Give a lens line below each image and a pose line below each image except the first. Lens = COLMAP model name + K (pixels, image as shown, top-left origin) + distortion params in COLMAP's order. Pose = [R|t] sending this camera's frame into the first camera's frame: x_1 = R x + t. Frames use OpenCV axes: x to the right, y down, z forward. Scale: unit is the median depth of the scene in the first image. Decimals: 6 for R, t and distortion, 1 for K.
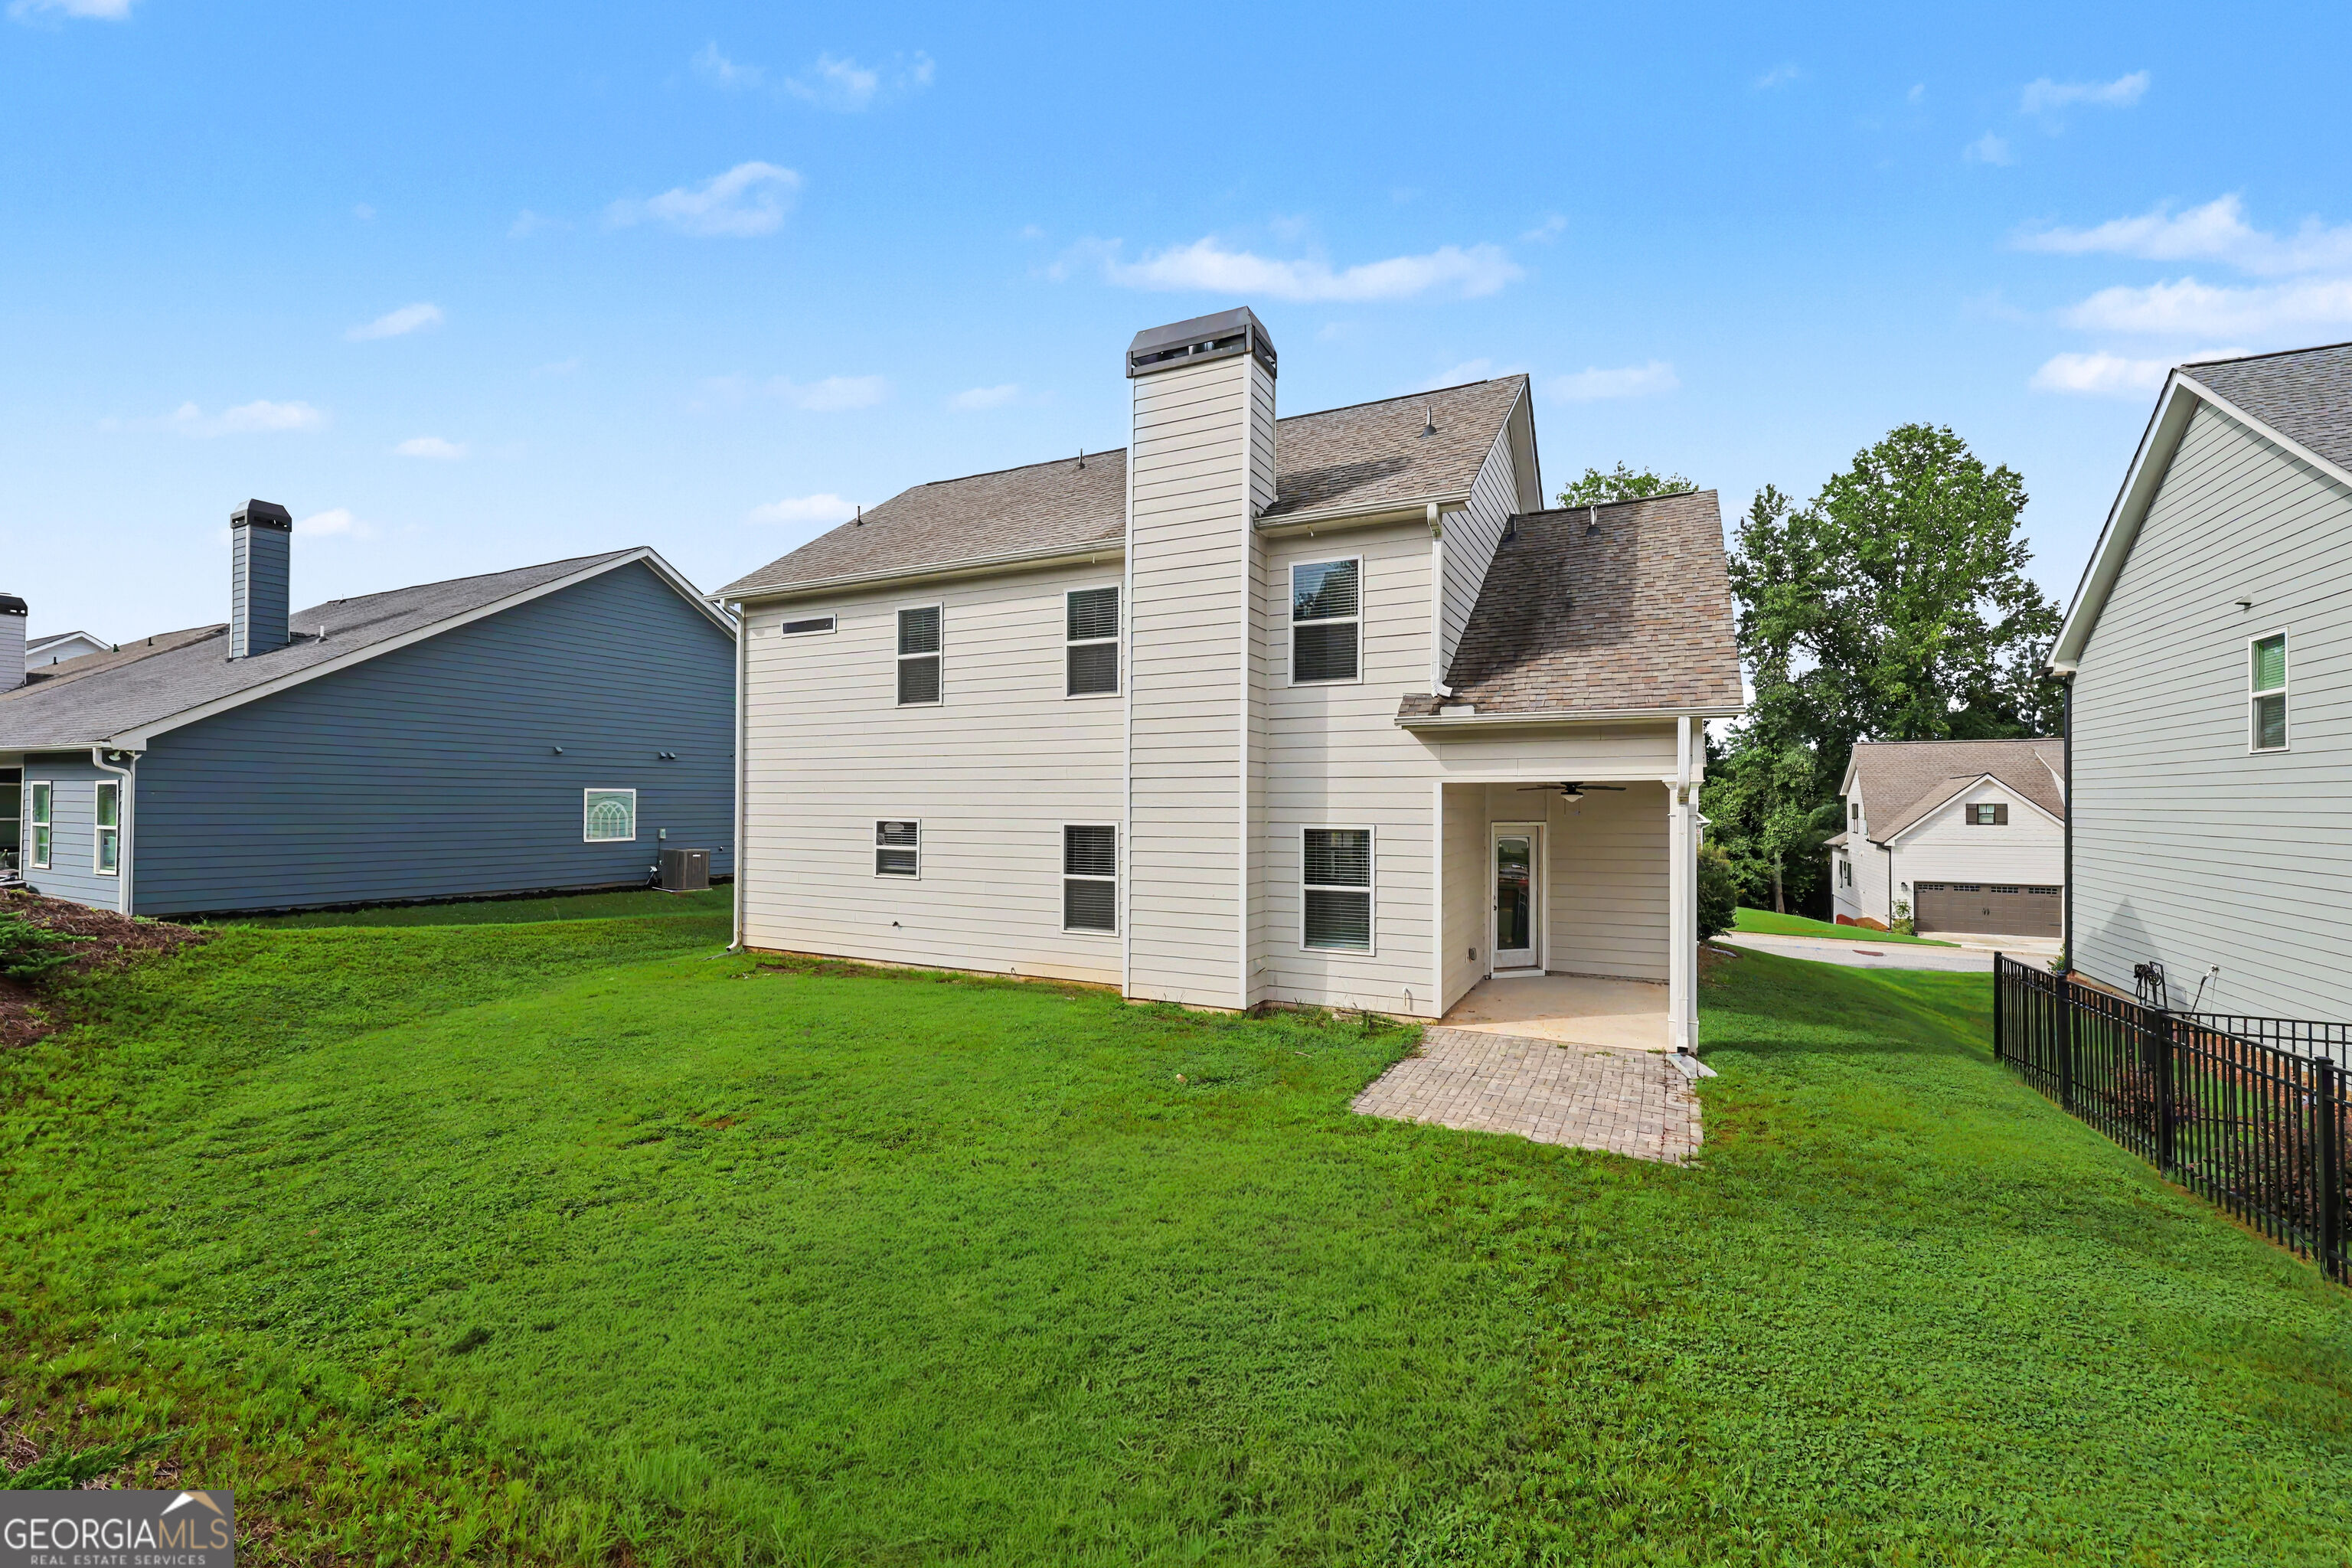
lens RADIAL K [[958.2, 0, 1157.3], [0, 958.2, 789.7], [0, 0, 1]] dist [-0.000326, -0.000021]
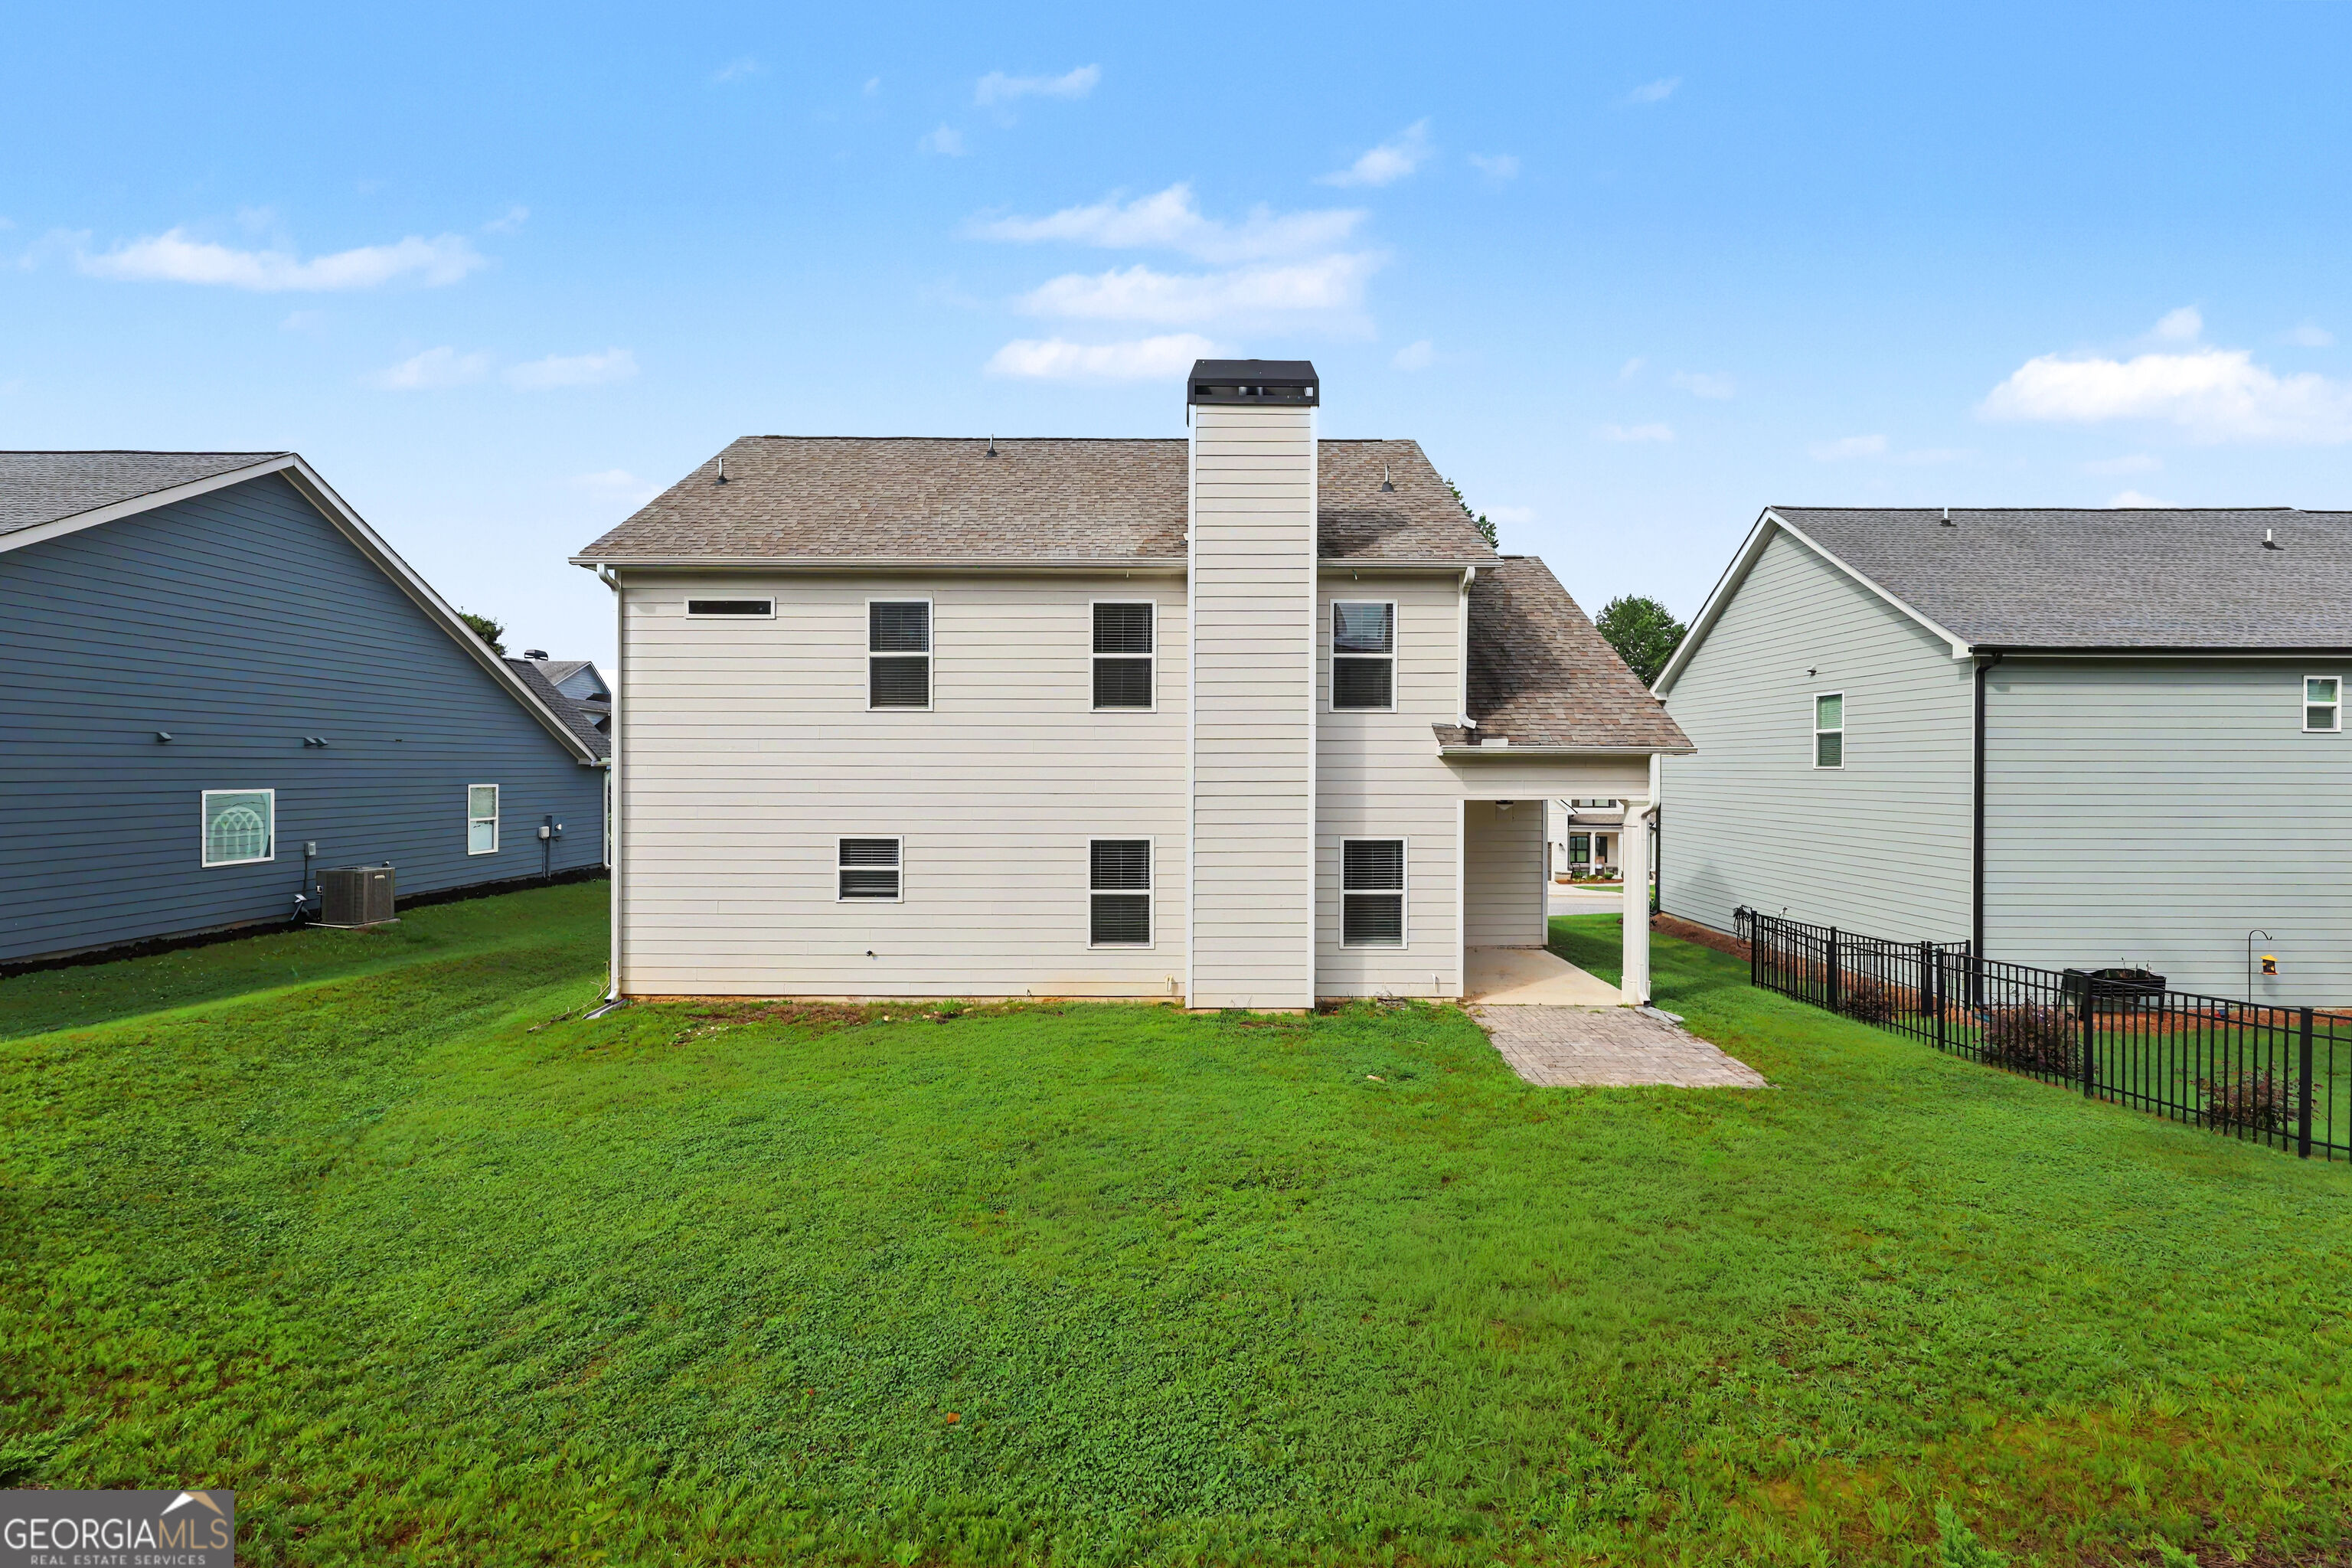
lens RADIAL K [[966.4, 0, 1175.1], [0, 966.4, 771.6], [0, 0, 1]] dist [0.000674, -0.000330]
pose [[0.890974, -0.000989, 0.454053, -0.480095], [-0.005121, 0.999912, 0.012225, -0.046692], [-0.454026, -0.013217, 0.890891, 0.078206]]
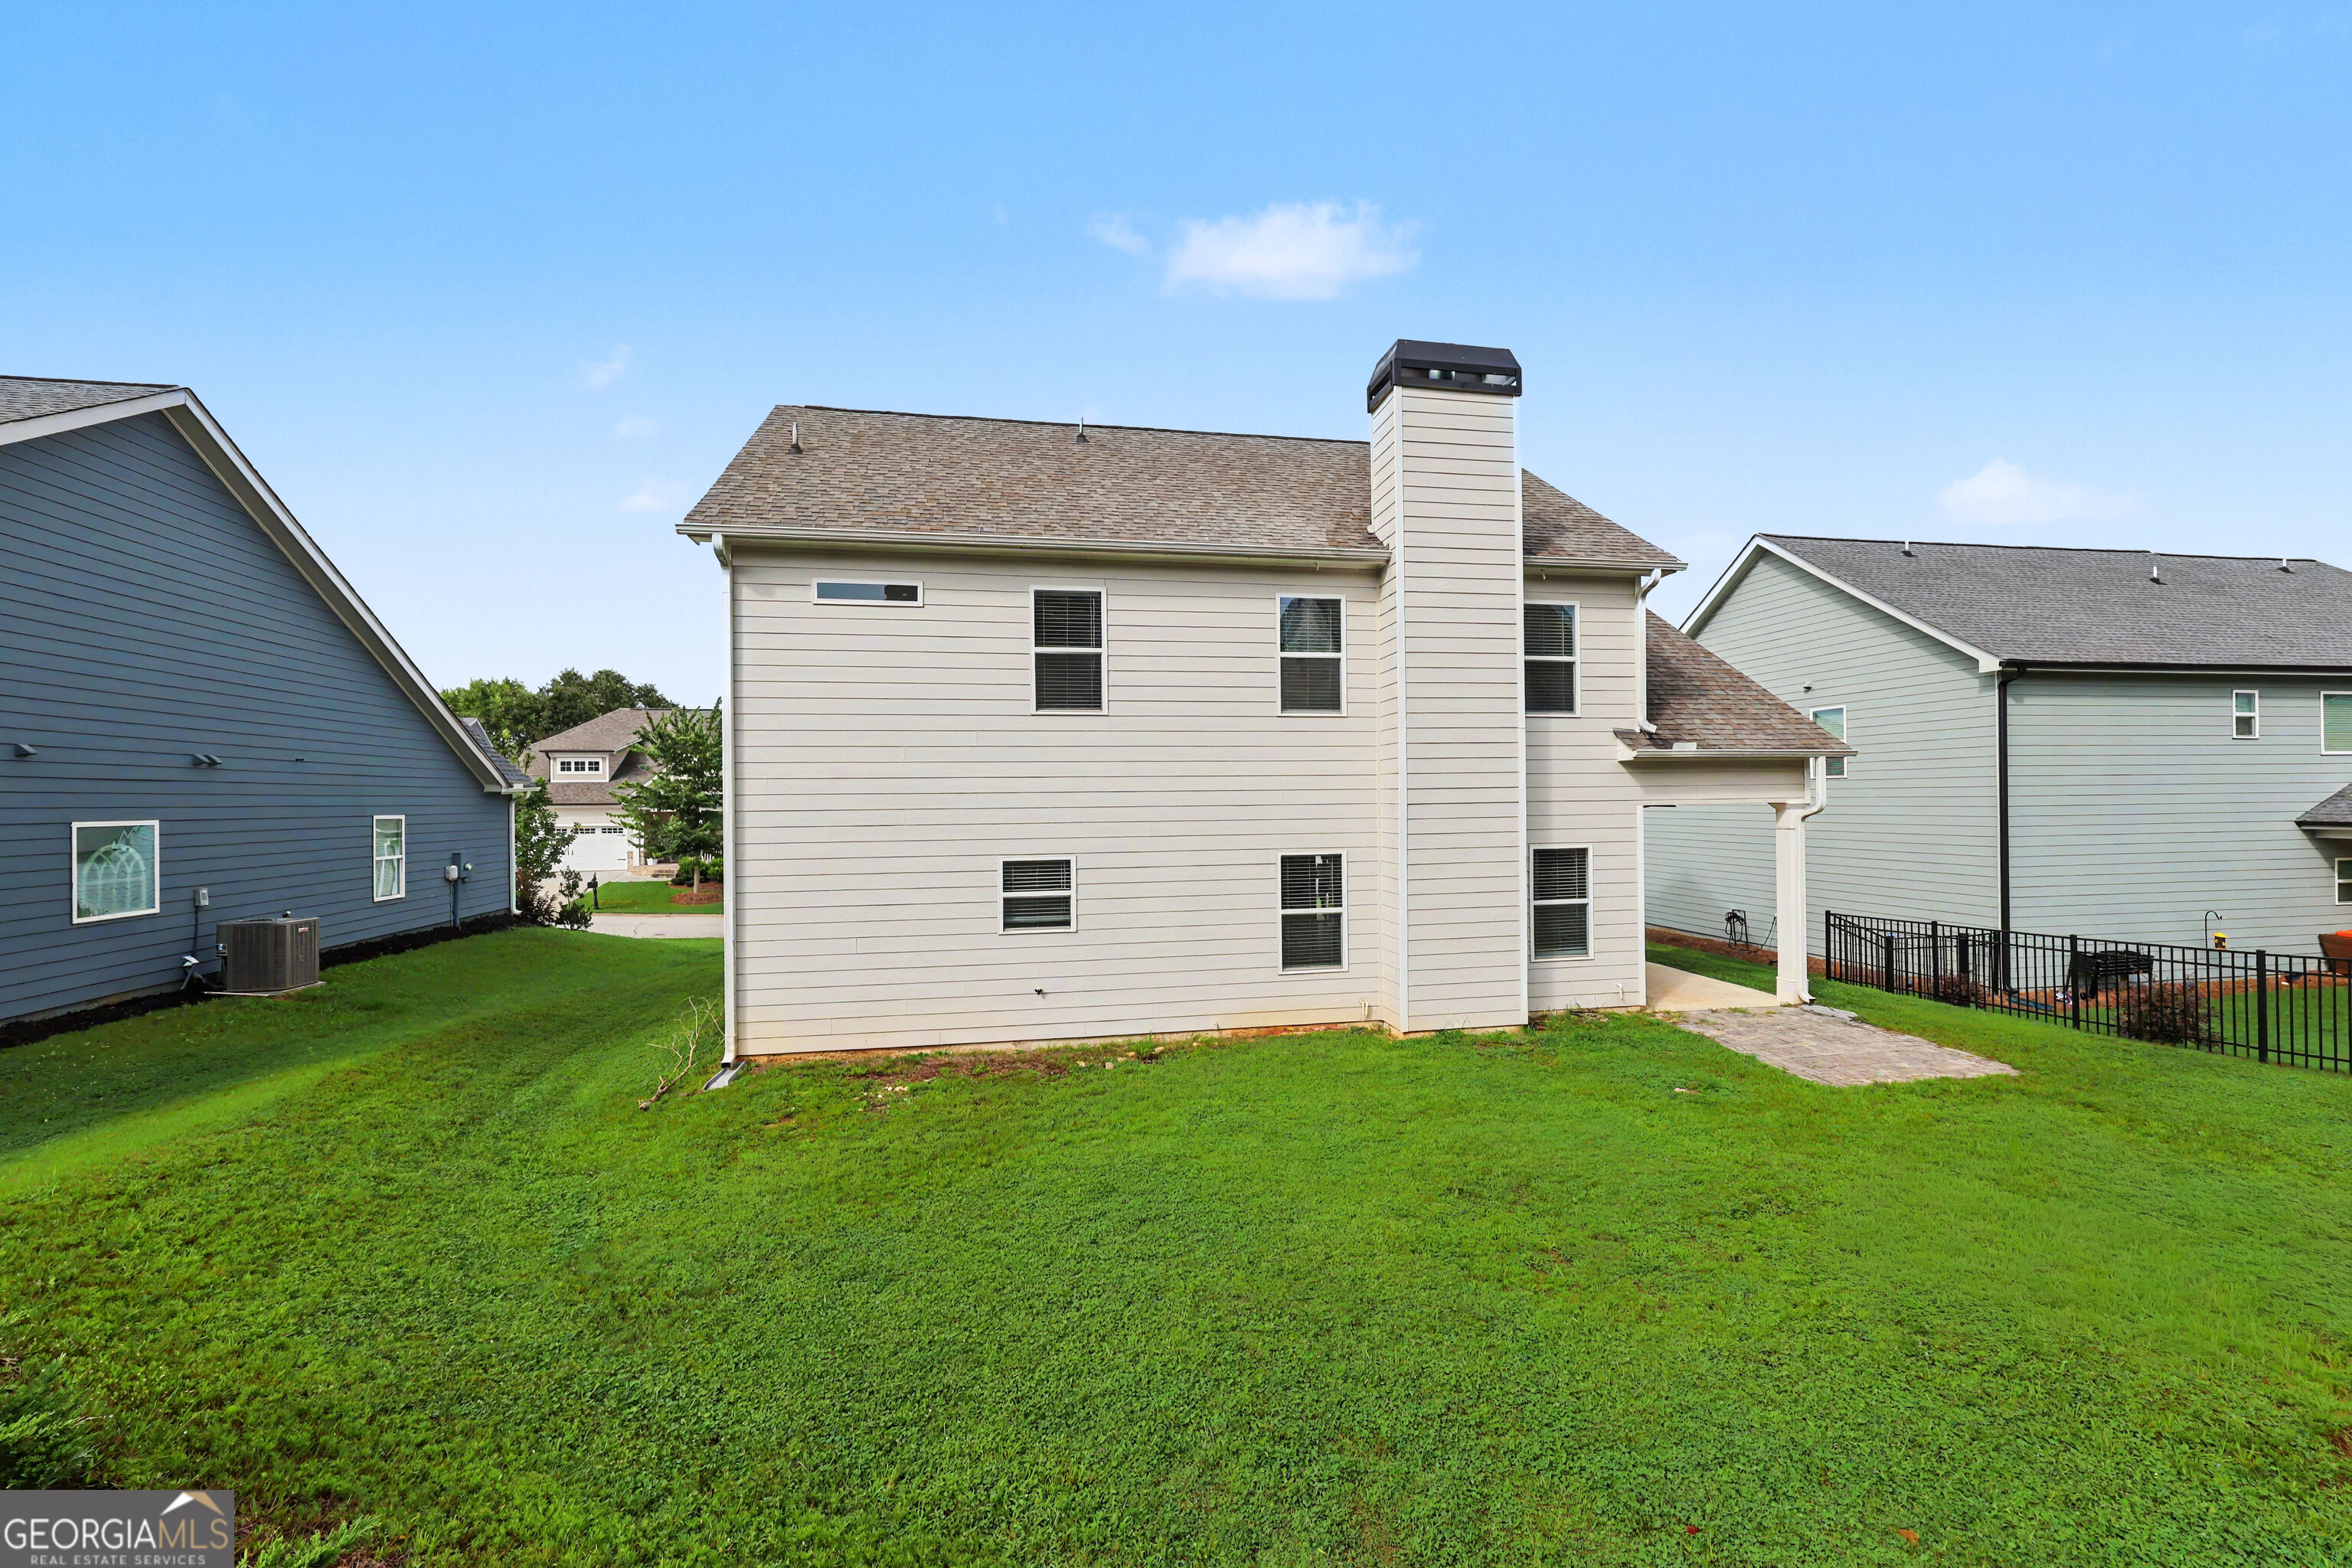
lens RADIAL K [[971.0, 0, 1177.5], [0, 971.0, 790.7], [0, 0, 1]] dist [0.000816, 0.000190]
pose [[0.790780, -0.006718, 0.612063, -0.748669], [0.007034, 0.999973, 0.001887, -0.026541], [-0.612060, 0.002813, 0.790807, 0.342235]]
